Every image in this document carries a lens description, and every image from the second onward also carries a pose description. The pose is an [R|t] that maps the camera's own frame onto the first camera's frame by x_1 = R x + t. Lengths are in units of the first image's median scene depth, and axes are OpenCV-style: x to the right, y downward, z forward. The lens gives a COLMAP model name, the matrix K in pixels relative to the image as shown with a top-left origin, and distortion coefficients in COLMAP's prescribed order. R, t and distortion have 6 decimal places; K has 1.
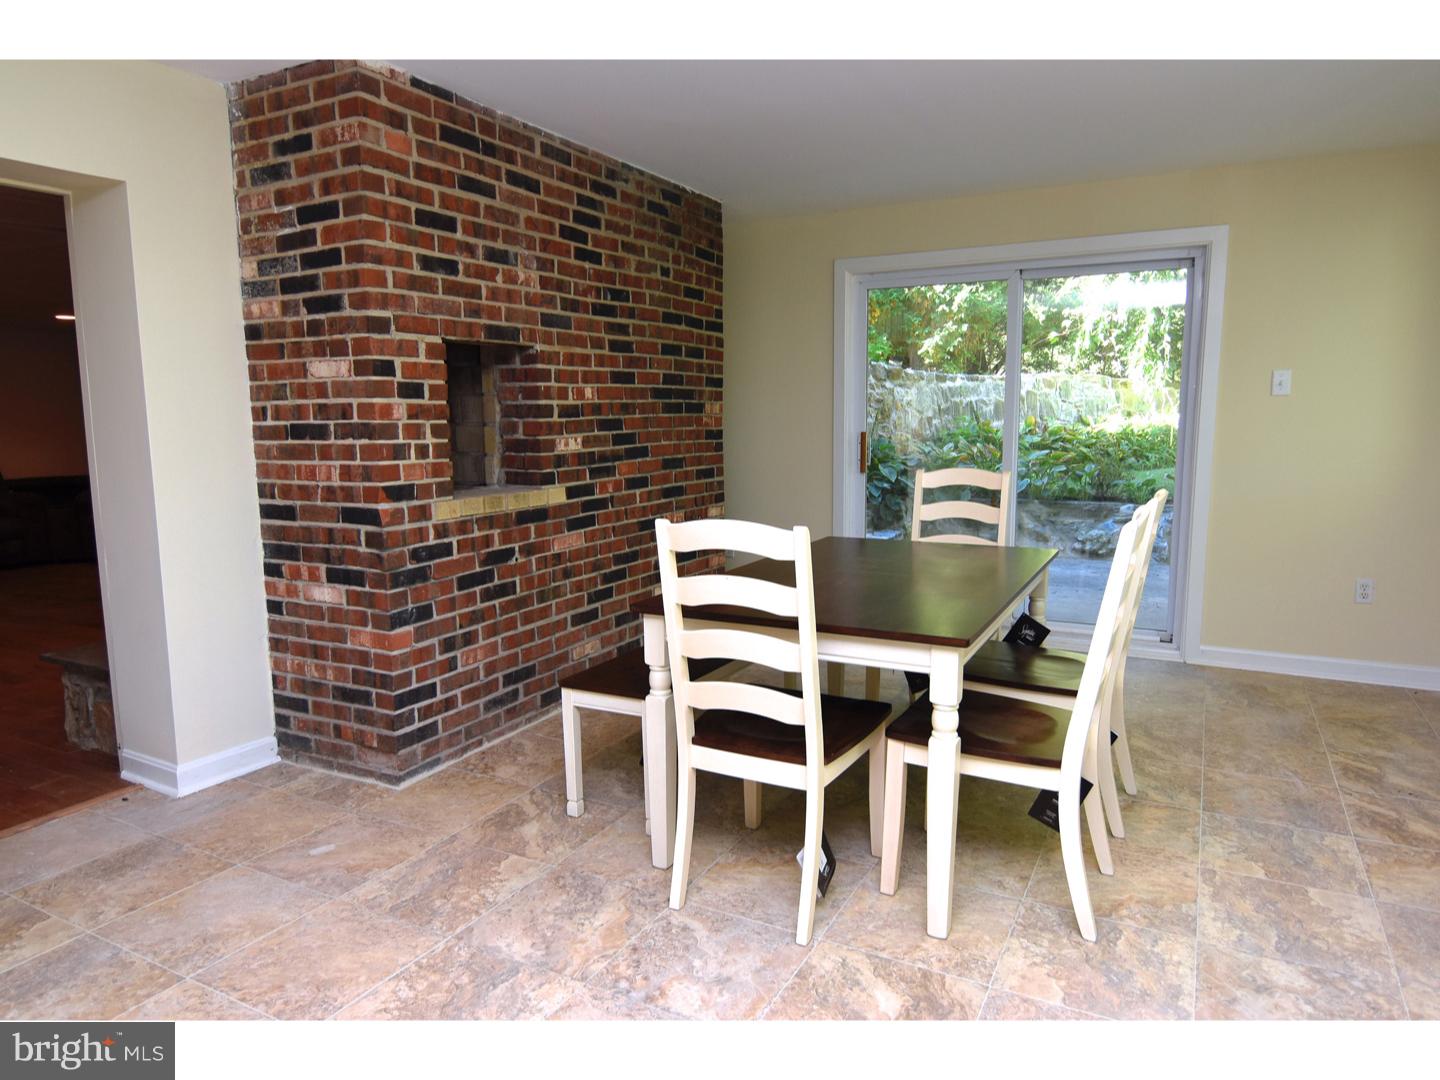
lens RADIAL K [[931.3, 0, 720.0], [0, 931.3, 540.0], [0, 0, 1]] dist [0.017617, -0.030718]
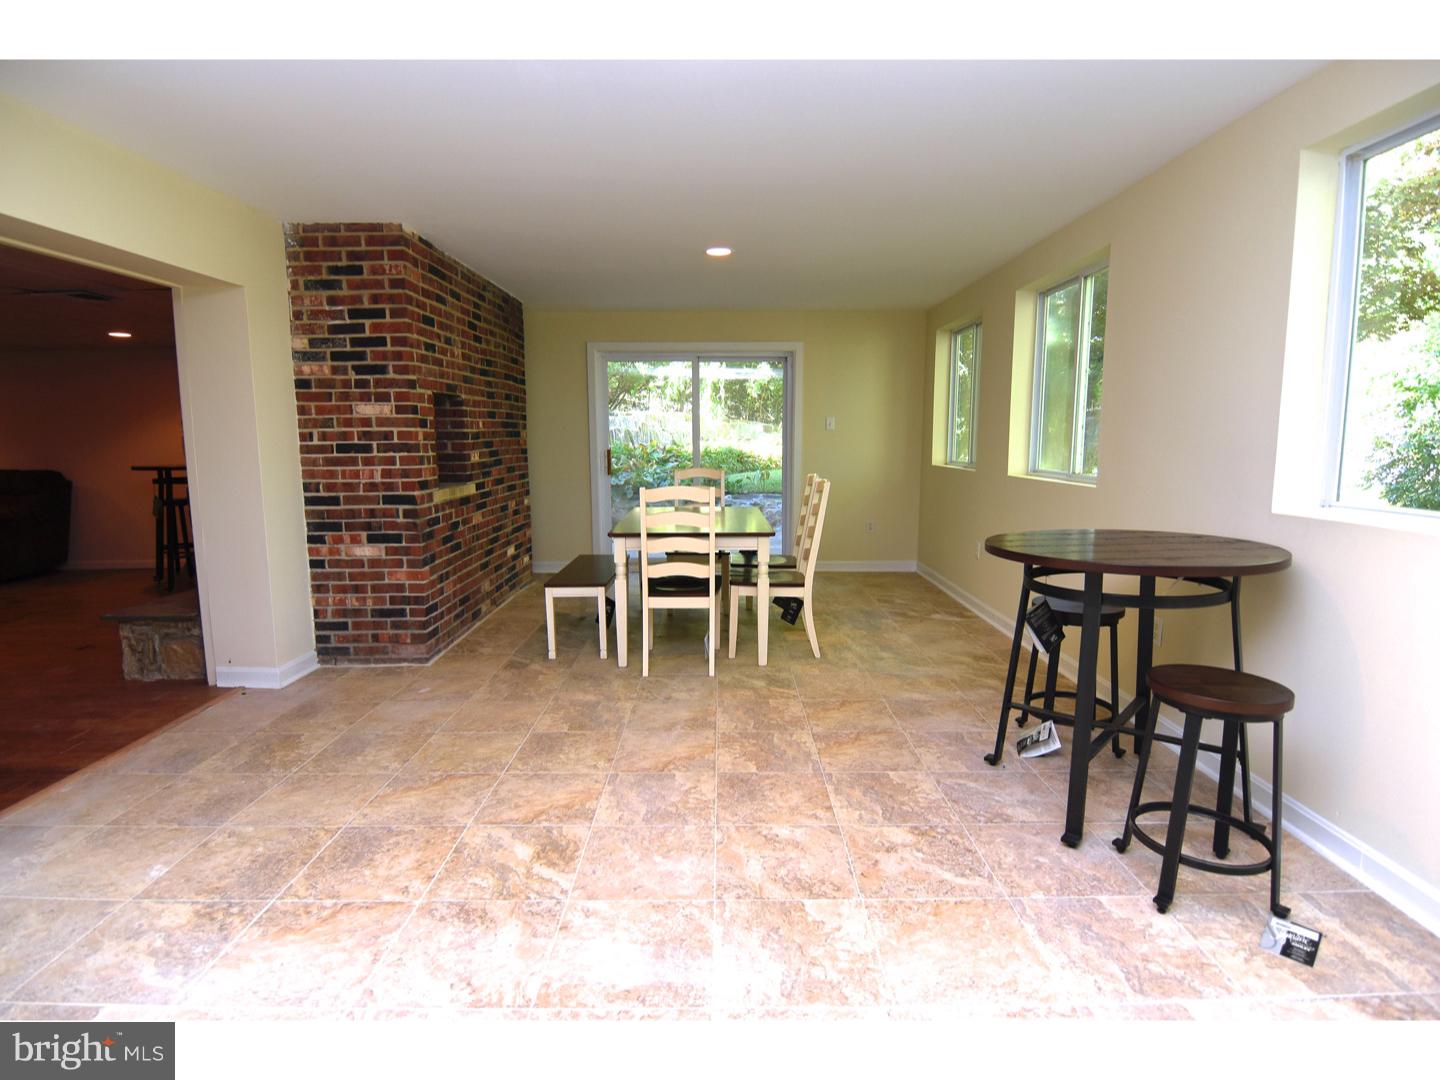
lens RADIAL K [[779.0, 0, 728.7], [0, 779.0, 541.1], [0, 0, 1]] dist [0.004742, -0.018749]
pose [[0.877318, -0.058523, 0.476328, -0.519681], [0.060167, 0.998118, 0.011814, 0.063648], [-0.476123, 0.018295, 0.879188, -0.462350]]
